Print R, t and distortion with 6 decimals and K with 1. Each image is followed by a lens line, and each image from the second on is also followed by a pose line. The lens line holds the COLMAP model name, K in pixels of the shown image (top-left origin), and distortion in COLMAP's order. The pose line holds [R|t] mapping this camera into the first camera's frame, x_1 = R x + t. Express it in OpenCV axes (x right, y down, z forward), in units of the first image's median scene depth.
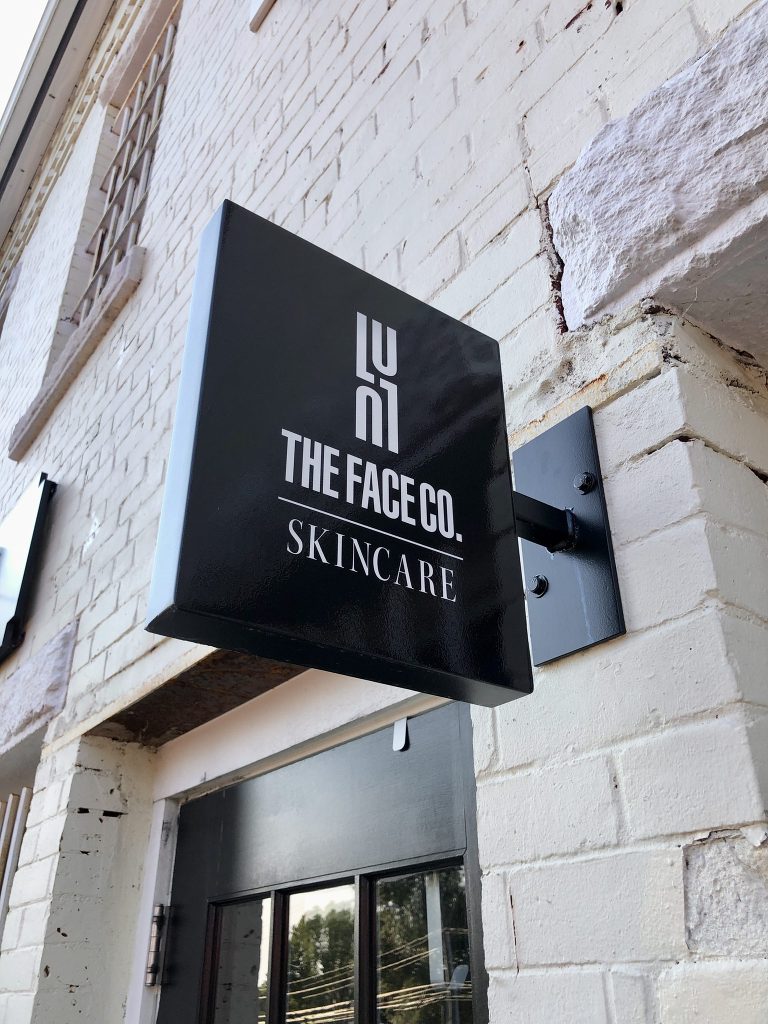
lens RADIAL K [[836.2, 0, 383.9], [0, 836.2, 506.5], [0, 0, 1]] dist [0.028486, -0.047171]
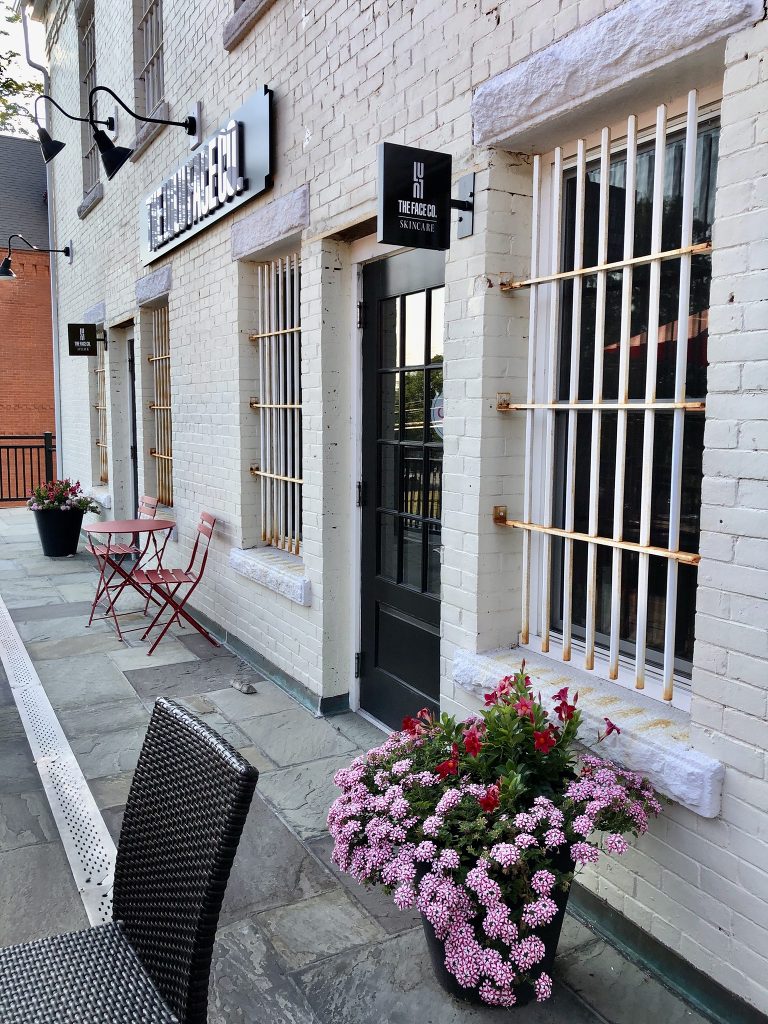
lens RADIAL K [[836.2, 0, 385.0], [0, 836.2, 507.9], [0, 0, 1]] dist [0.028486, -0.047171]
pose [[0.990794, 0.035118, -0.130745, 0.447055], [0.050058, 0.802285, 0.594838, -1.371694], [0.125784, -0.595907, 0.793141, -3.521048]]
